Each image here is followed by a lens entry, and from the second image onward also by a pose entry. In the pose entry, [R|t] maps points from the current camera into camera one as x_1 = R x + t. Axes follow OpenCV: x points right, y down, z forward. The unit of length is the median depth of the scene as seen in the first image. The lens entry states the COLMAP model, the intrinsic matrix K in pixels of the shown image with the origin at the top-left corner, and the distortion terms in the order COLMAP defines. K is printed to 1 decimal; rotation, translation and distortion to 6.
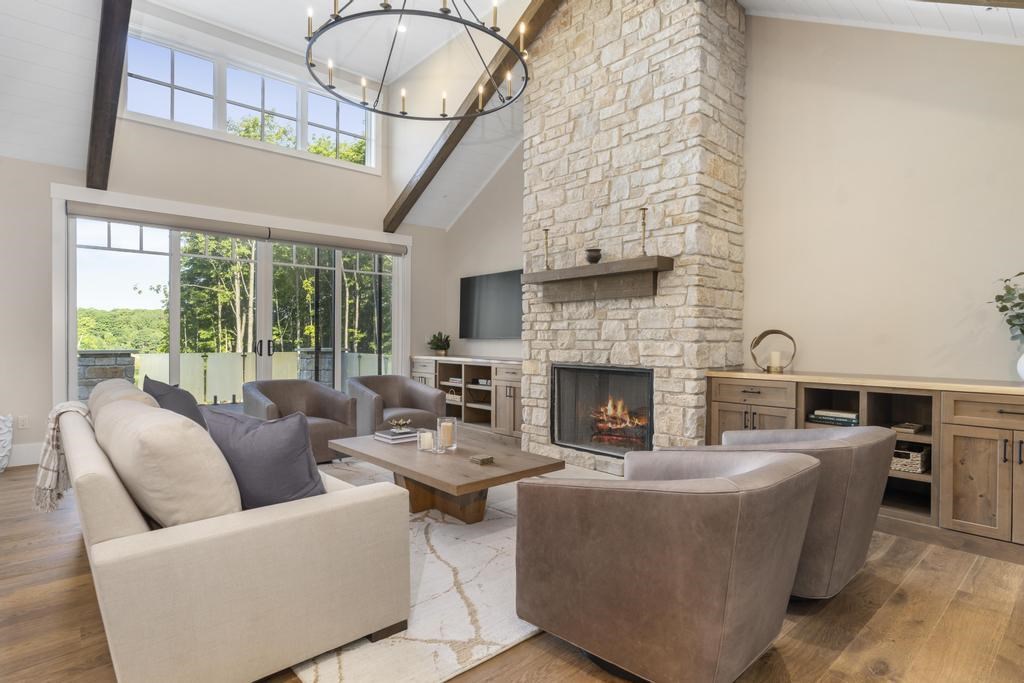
lens RADIAL K [[535.3, 0, 510.7], [0, 535.3, 342.4], [0, 0, 1]] dist [-0.004079, -0.000262]
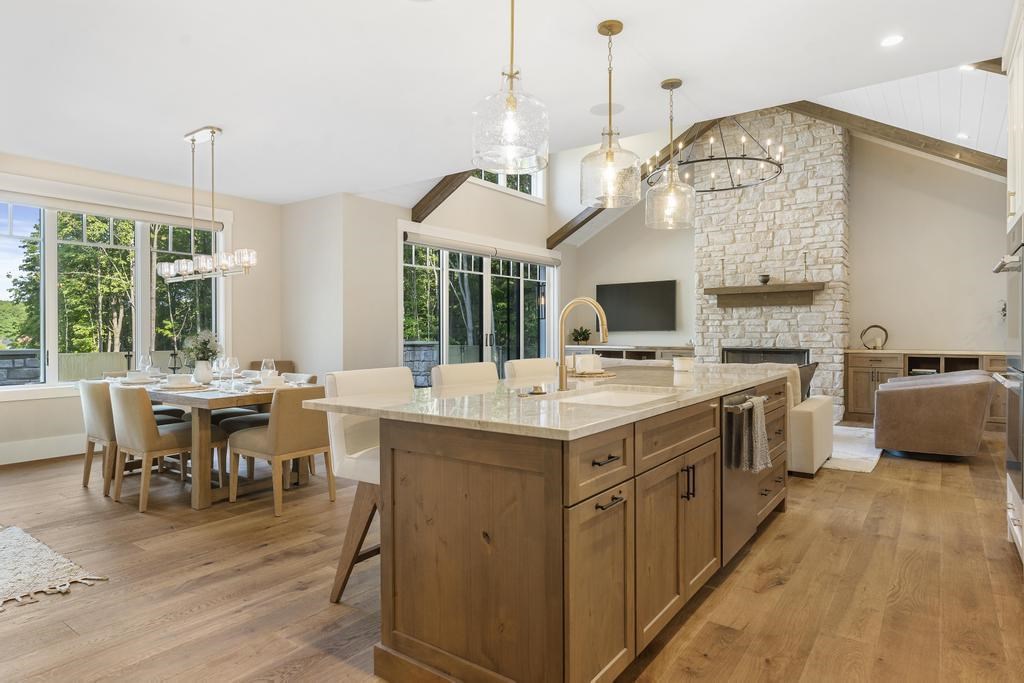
lens RADIAL K [[588.4, 0, 516.3], [0, 588.4, 332.4], [0, 0, 1]] dist [0.002091, 0.001338]
pose [[0.977109, -0.008766, 0.212557, -0.954683], [0.009863, 0.999943, -0.004104, -0.003546], [-0.212509, 0.006106, 0.977140, -0.556768]]
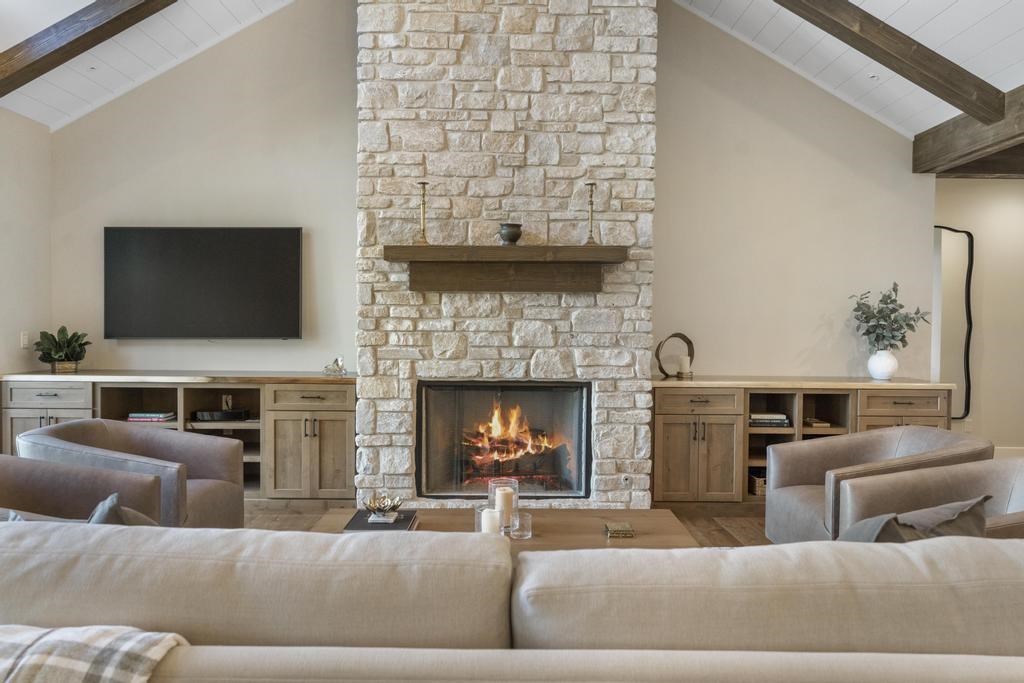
lens RADIAL K [[726.4, 0, 515.1], [0, 726.4, 342.0], [0, 0, 1]] dist [-0.000808, 0.001048]
pose [[0.655615, -0.018399, 0.754871, -0.614524], [0.000073, 0.999705, 0.024303, -0.036219], [-0.755095, -0.015878, 0.655423, 0.343578]]
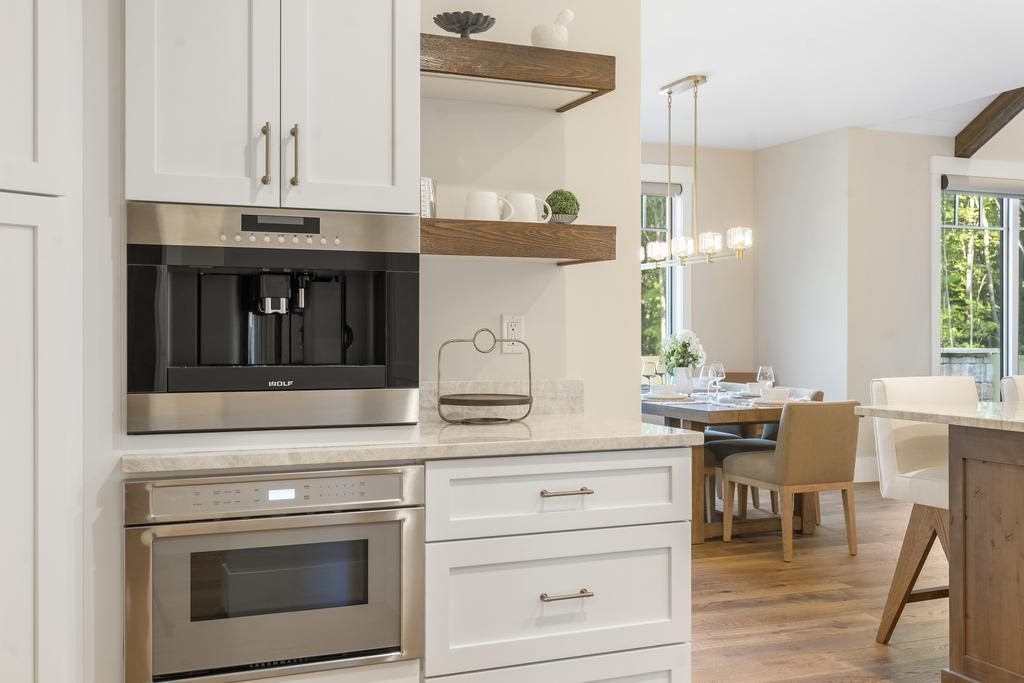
lens RADIAL K [[1031.3, 0, 510.7], [0, 1031.3, 339.7], [0, 0, 1]] dist [0.005098, 0.000000]
pose [[0.938961, -0.004738, -0.343991, -0.999383], [0.004578, 0.999989, -0.001279, -0.002171], [0.343993, -0.000374, 0.938972, -0.874437]]
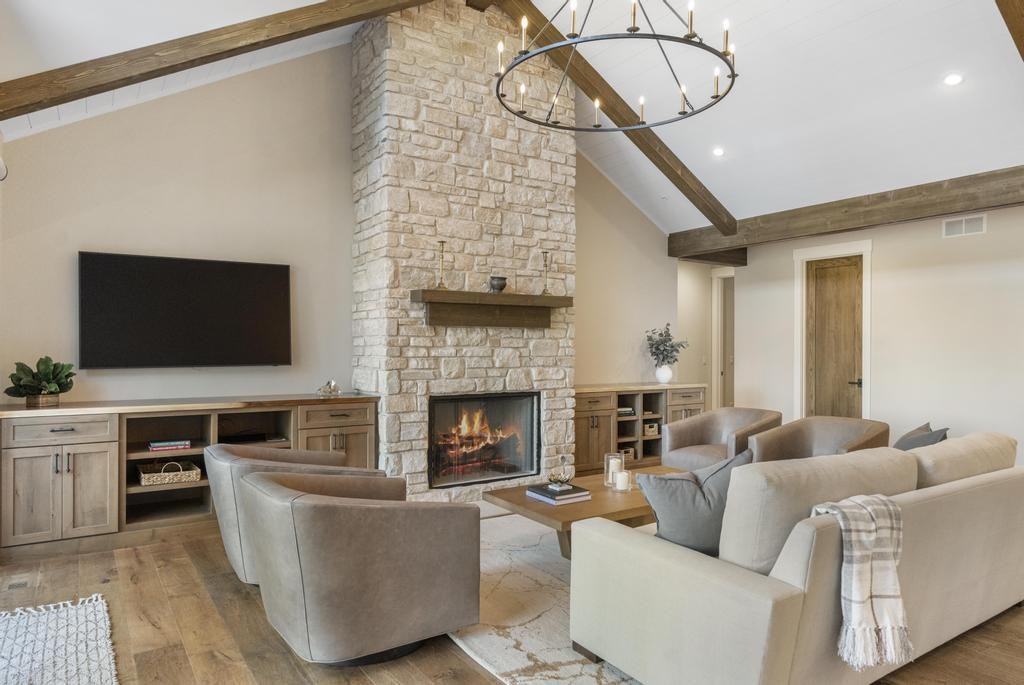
lens RADIAL K [[643.0, 0, 510.1], [0, 643.0, 347.9], [0, 0, 1]] dist [0.001449, 0.001942]
pose [[0.132459, -0.002623, 0.991185, -1.057626], [0.004576, 0.999987, 0.002035, -0.044707], [-0.991178, 0.004266, 0.132470, 0.837738]]
